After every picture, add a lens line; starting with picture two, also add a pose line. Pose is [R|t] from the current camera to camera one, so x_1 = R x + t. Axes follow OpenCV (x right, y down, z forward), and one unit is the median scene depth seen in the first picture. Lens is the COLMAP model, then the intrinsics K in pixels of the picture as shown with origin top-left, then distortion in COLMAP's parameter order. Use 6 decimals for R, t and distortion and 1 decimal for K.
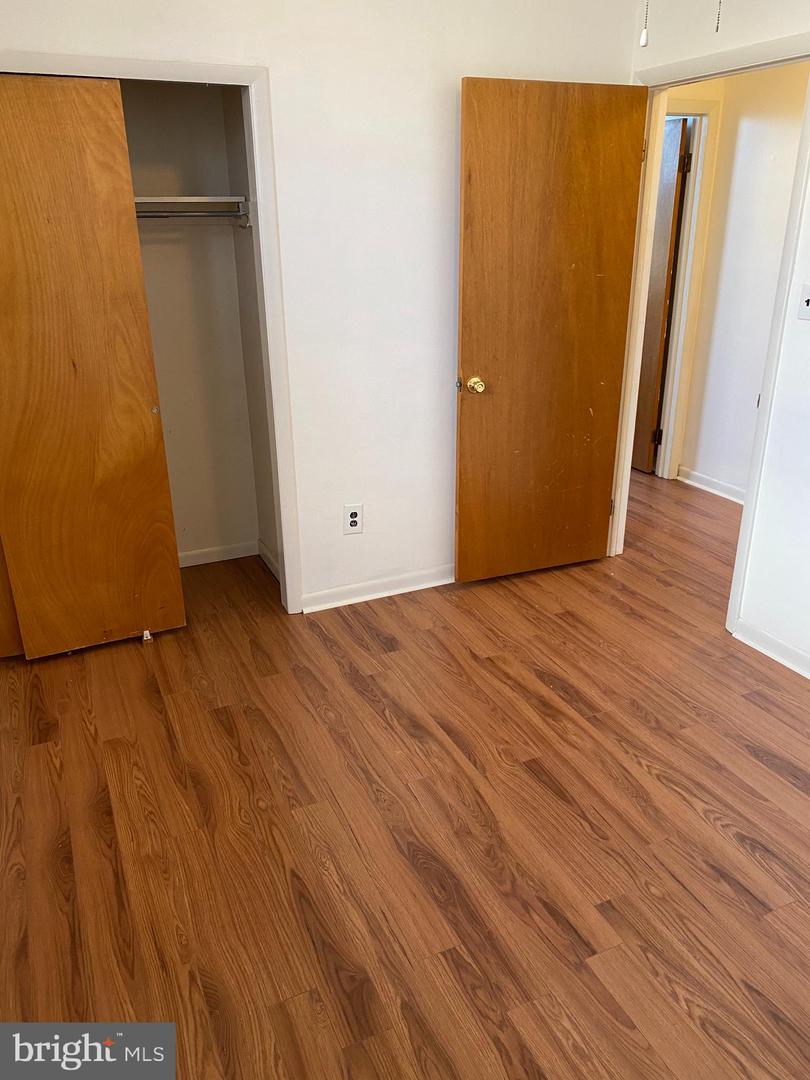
lens RADIAL K [[821.5, 0, 405.0], [0, 821.5, 540.0], [0, 0, 1]] dist [0.012778, -0.008800]
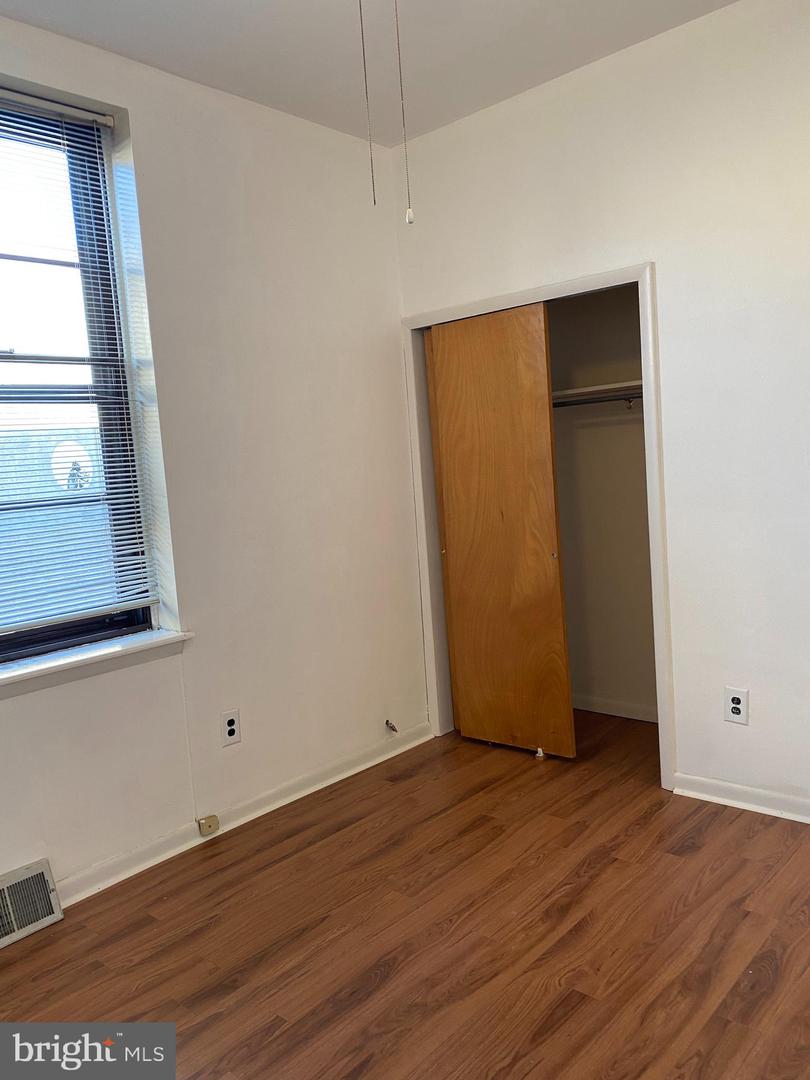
lens RADIAL K [[821.5, 0, 405.0], [0, 821.5, 540.0], [0, 0, 1]] dist [0.012778, -0.008800]
pose [[0.405742, 0.072964, -0.911070, 0.845127], [-0.276337, 0.959950, -0.046187, -0.084150], [0.871213, 0.270502, 0.409655, 0.412112]]
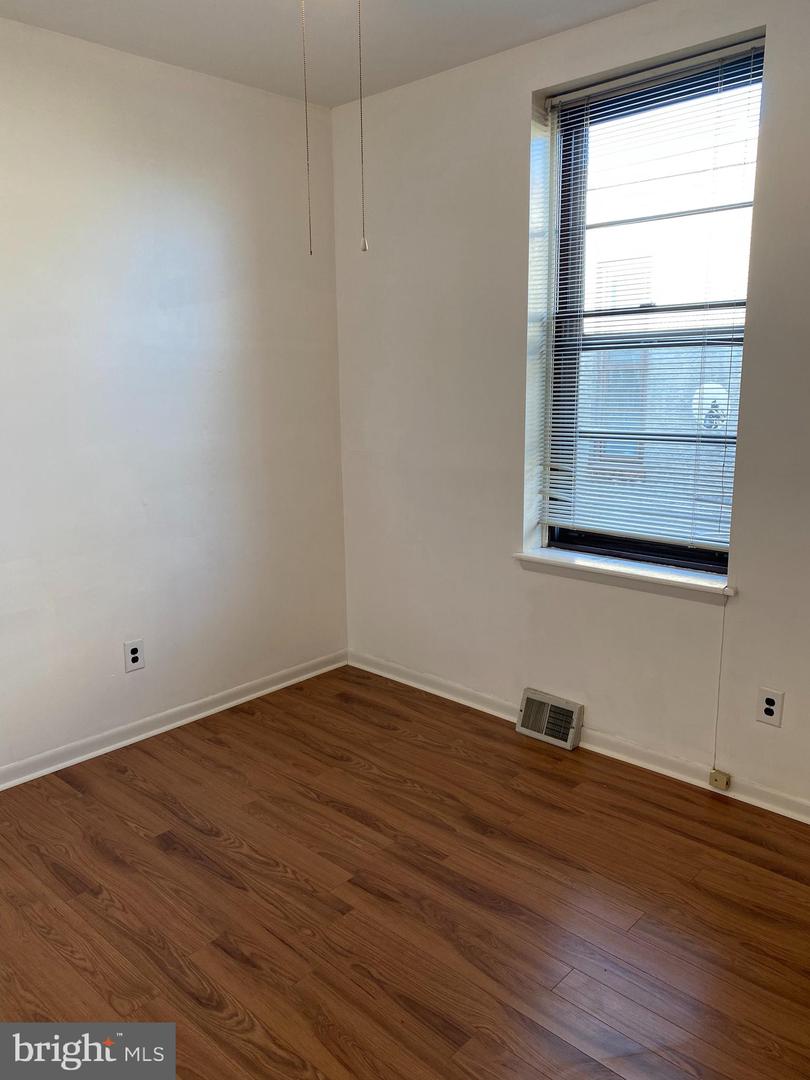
lens RADIAL K [[821.5, 0, 405.0], [0, 821.5, 540.0], [0, 0, 1]] dist [0.012778, -0.008800]
pose [[-0.921838, 0.101694, -0.373995, 0.473954], [-0.121834, 0.840013, 0.528711, -0.571567], [0.367927, 0.532951, -0.761966, 1.403118]]
